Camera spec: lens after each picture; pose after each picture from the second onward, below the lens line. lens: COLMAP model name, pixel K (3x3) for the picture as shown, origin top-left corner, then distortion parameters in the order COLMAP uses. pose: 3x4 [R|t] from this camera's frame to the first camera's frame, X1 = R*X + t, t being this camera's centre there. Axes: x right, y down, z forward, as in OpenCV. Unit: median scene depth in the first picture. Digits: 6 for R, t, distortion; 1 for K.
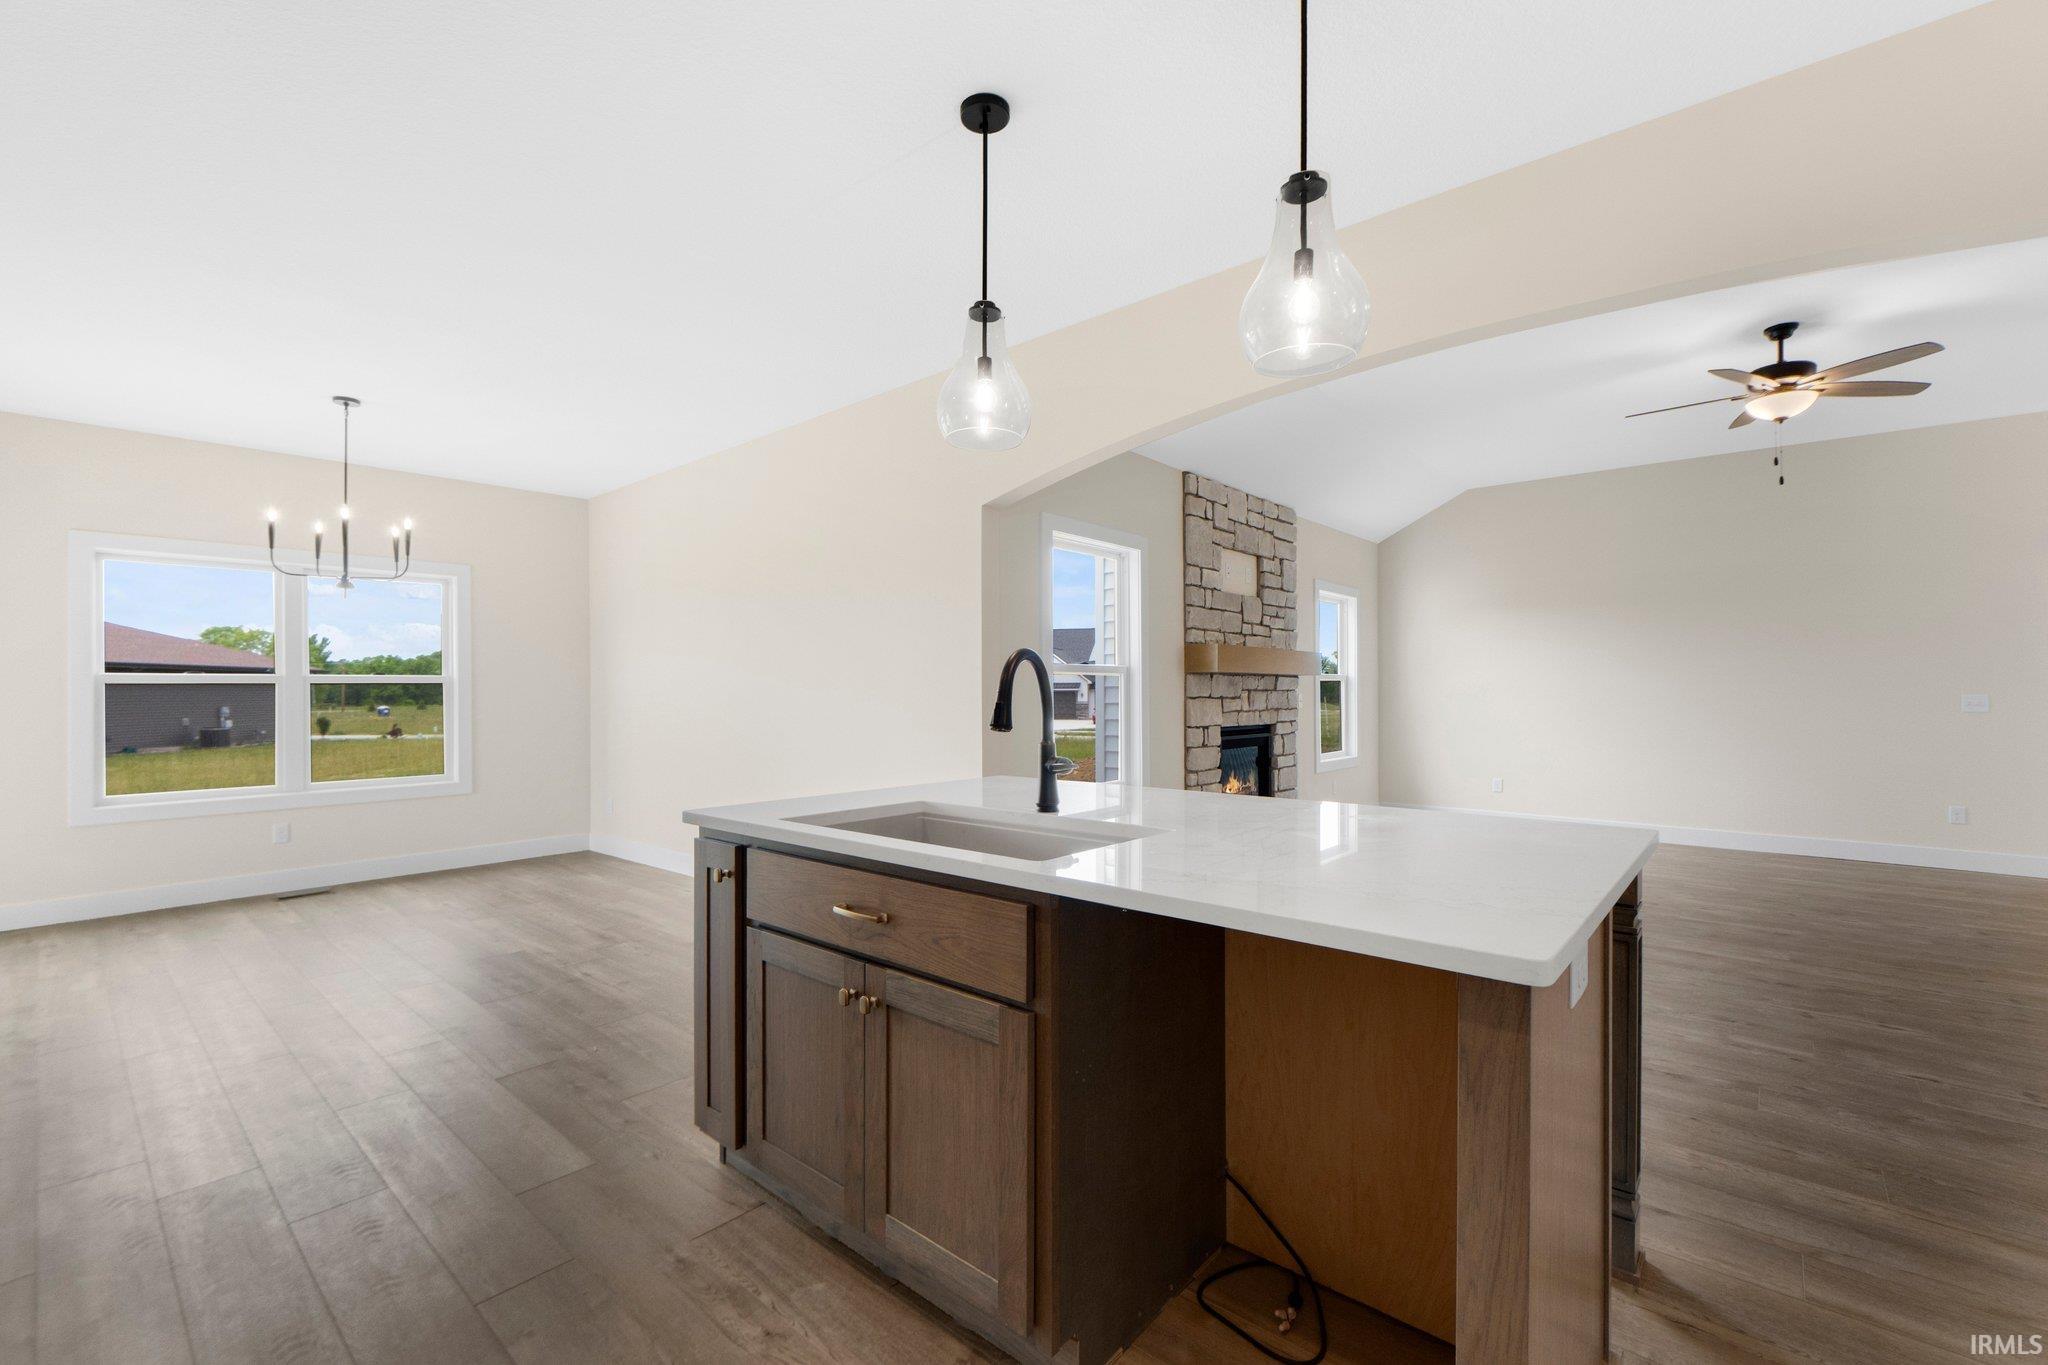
lens RADIAL K [[865.2, 0, 1012.1], [0, 865.2, 695.8], [0, 0, 1]] dist [0.000169, -0.001114]
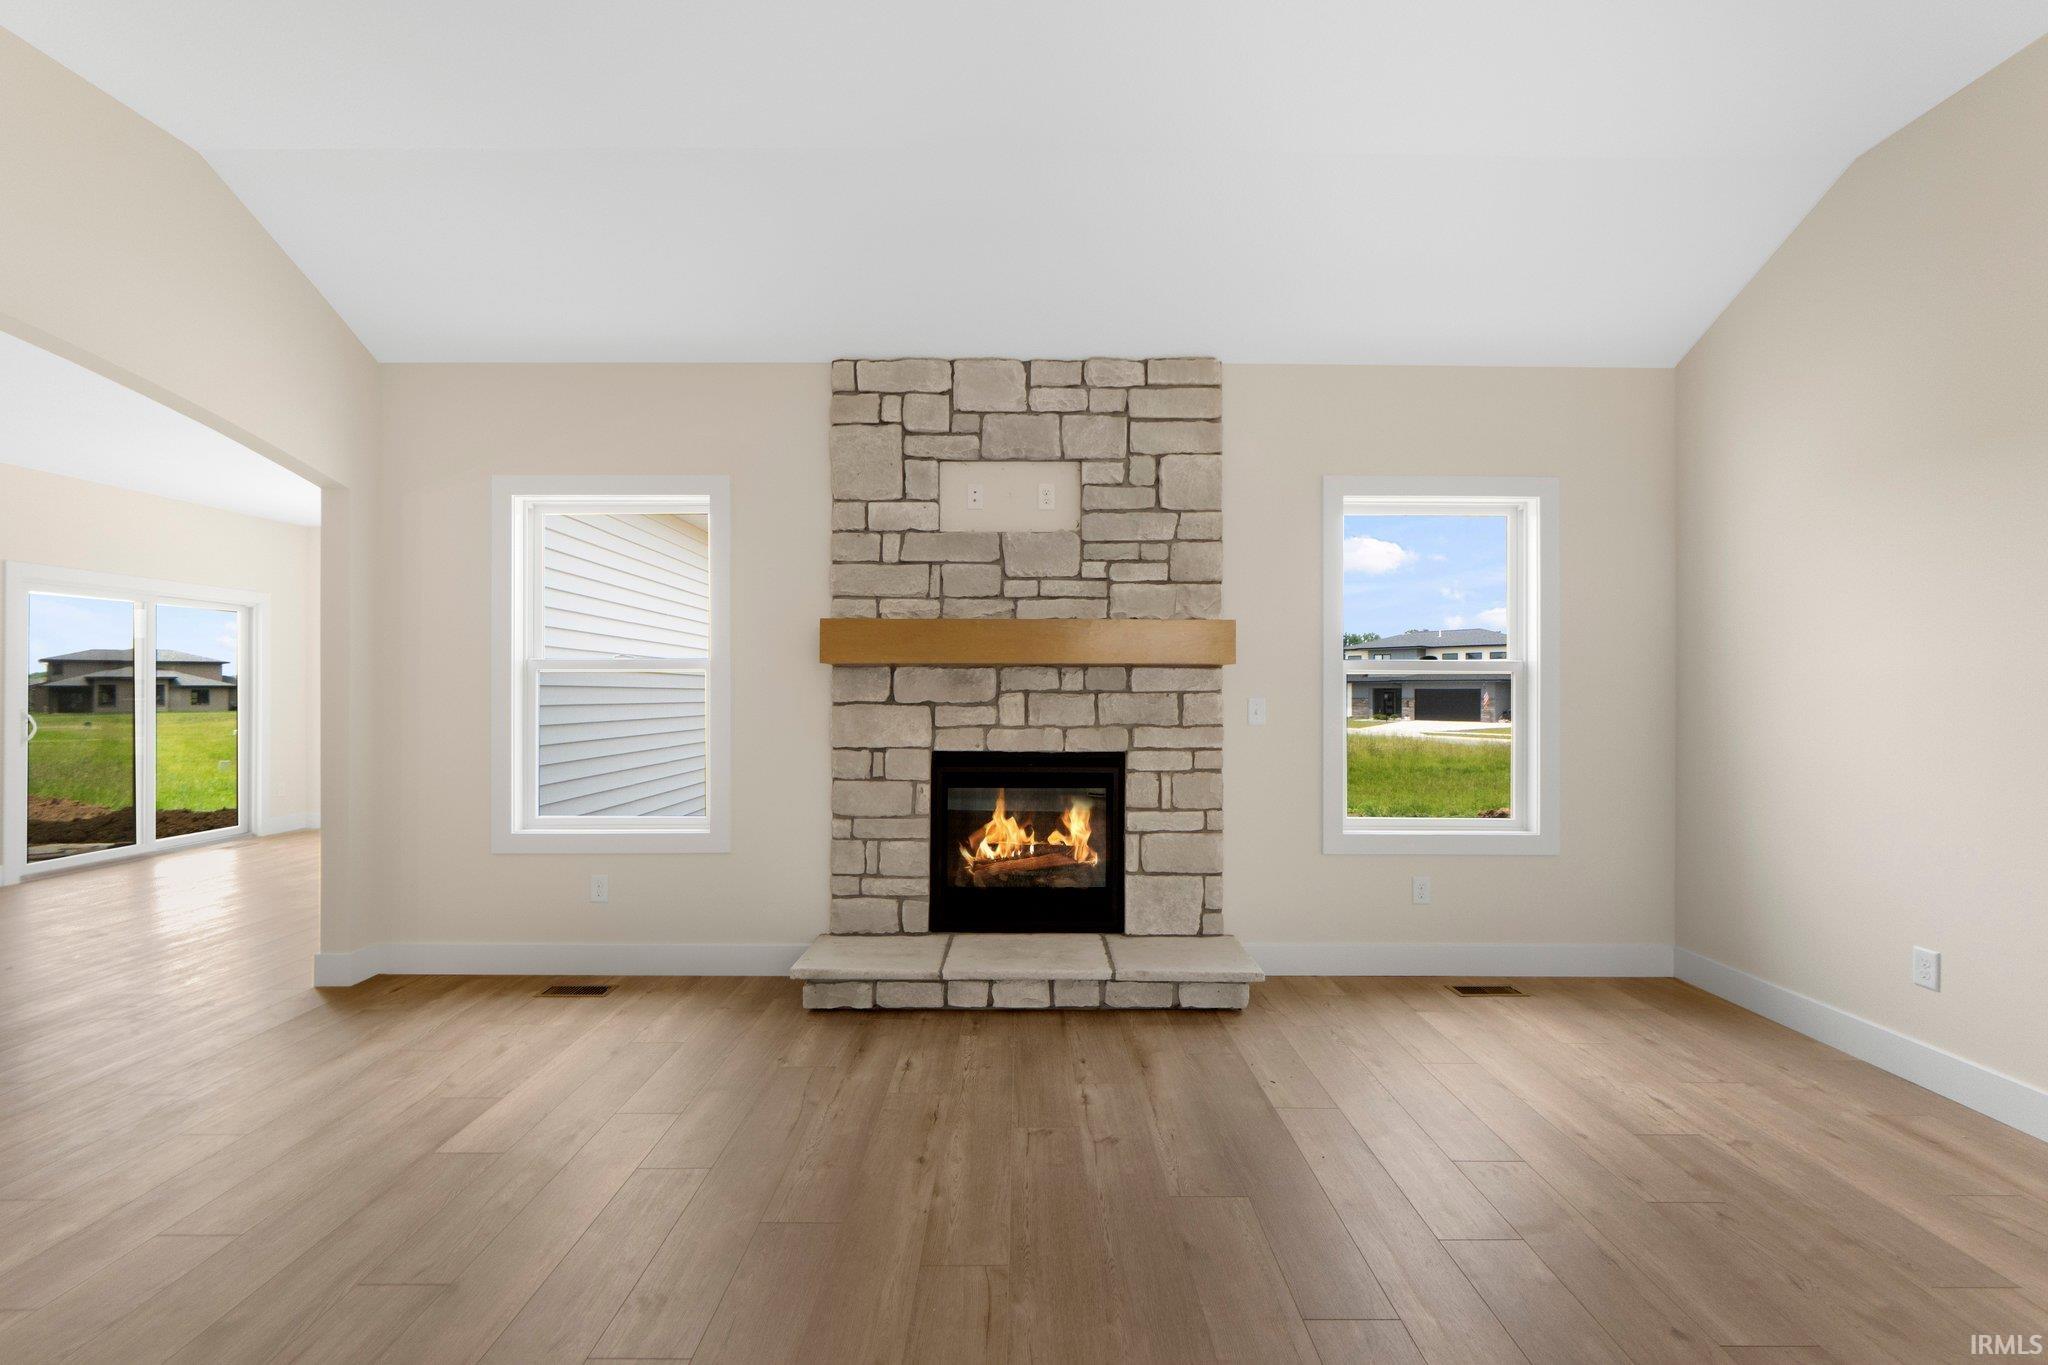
lens RADIAL K [[865.2, 0, 1022.1], [0, 865.2, 682.8], [0, 0, 1]] dist [0.000169, -0.001114]
pose [[0.664733, -0.000832, -0.747081, 0.753838], [-0.003556, 0.999985, -0.004277, -0.010507], [0.747073, 0.005500, 0.664719, 0.639780]]
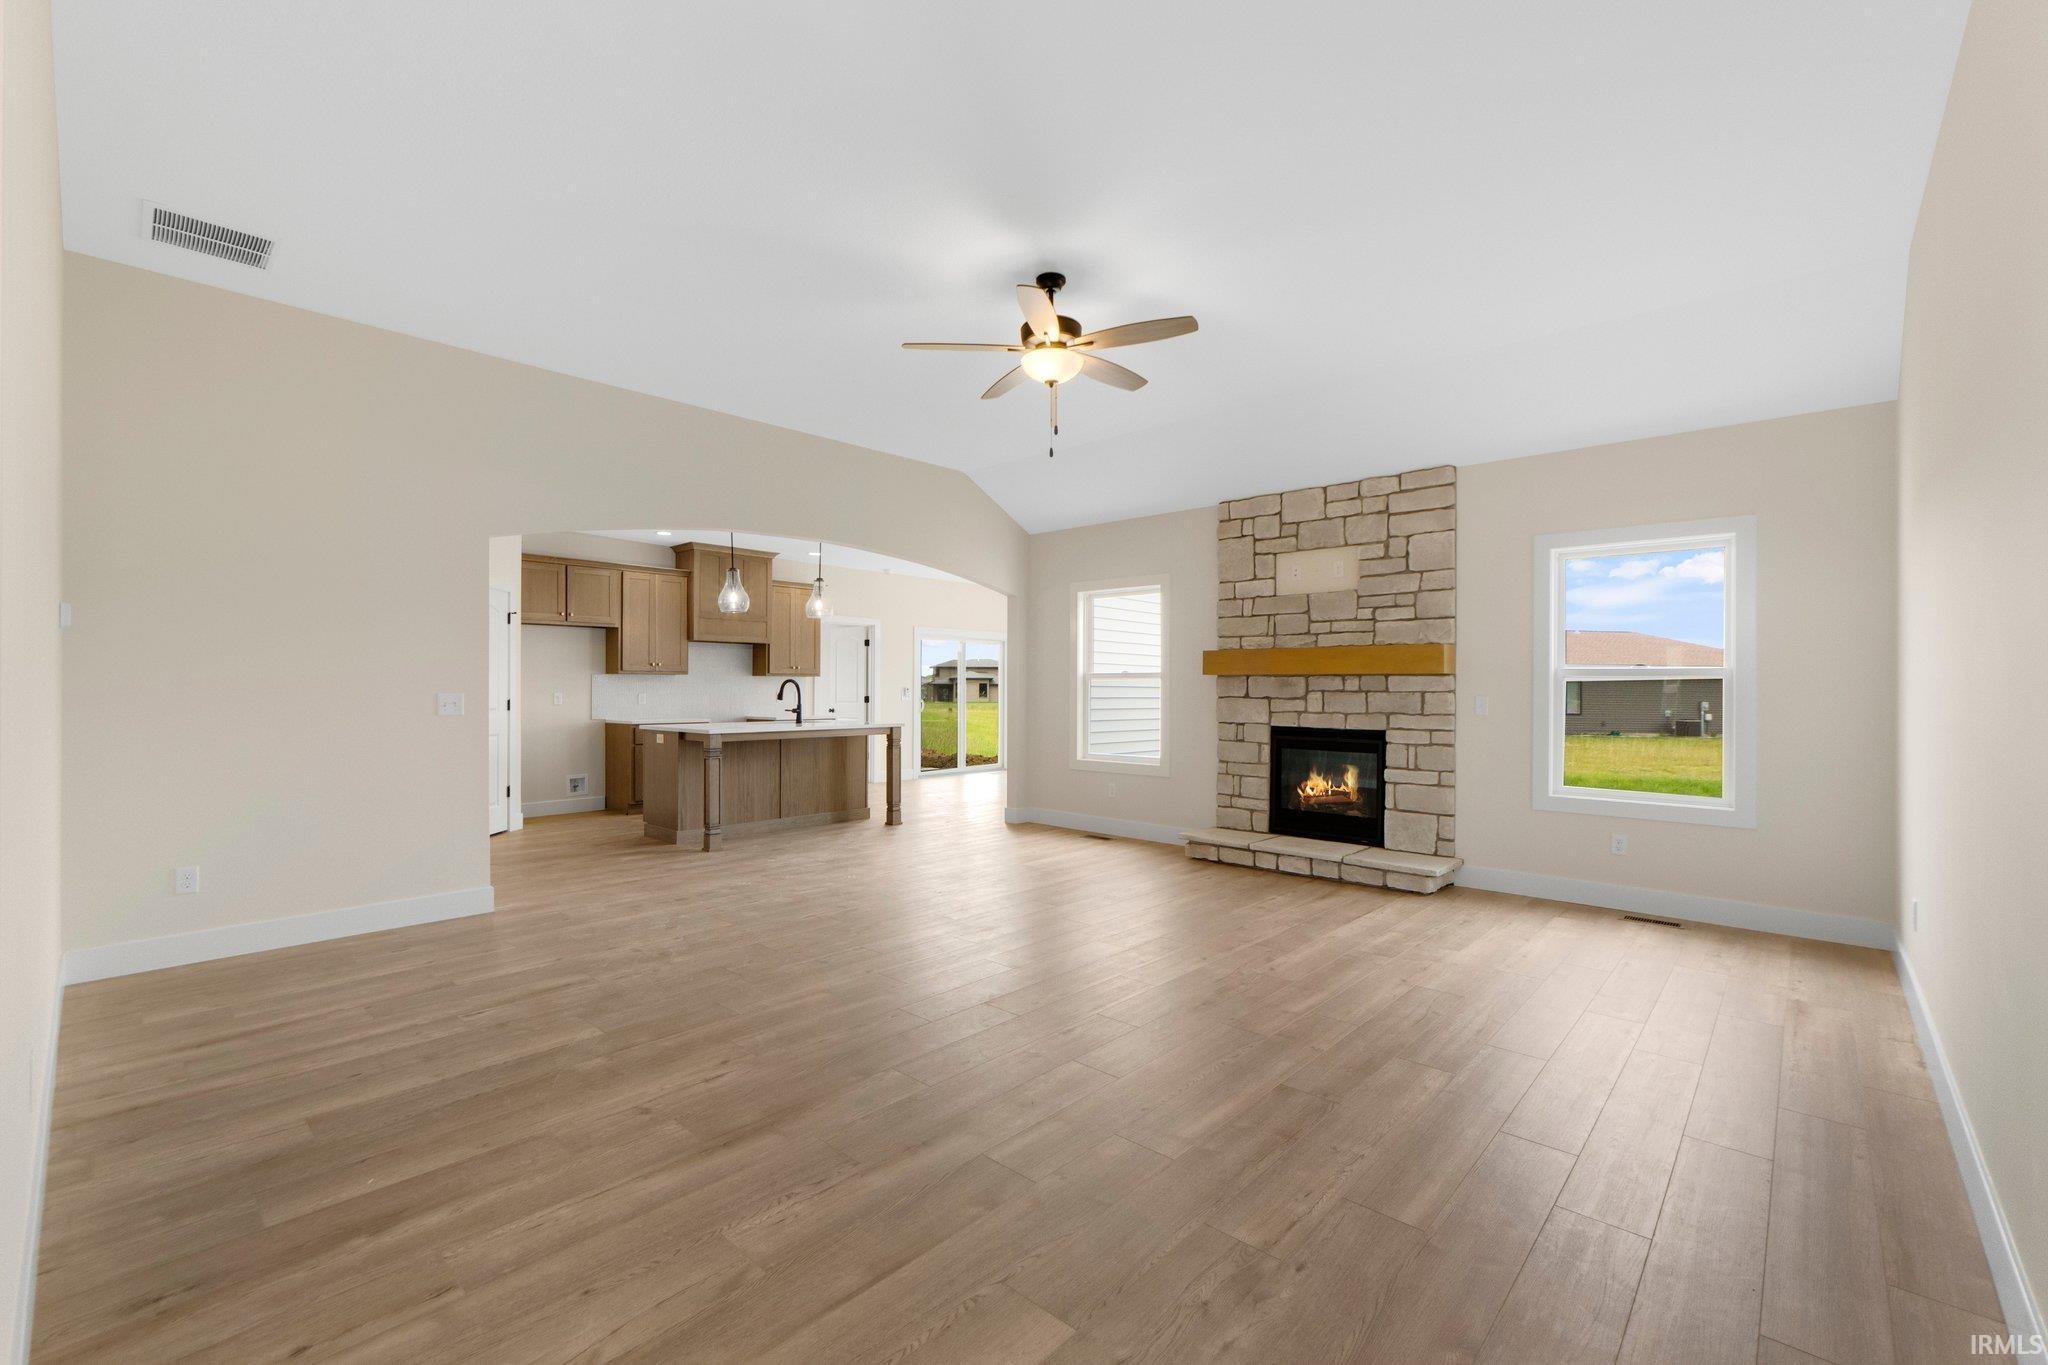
lens RADIAL K [[865.2, 0, 1023.3], [0, 865.2, 682.8], [0, 0, 1]] dist [0.000169, -0.001114]
pose [[-0.015923, -0.003615, -0.999867, 1.309794], [-0.006422, 0.999973, -0.003513, -0.010761], [0.999853, 0.006365, -0.015945, 0.721678]]
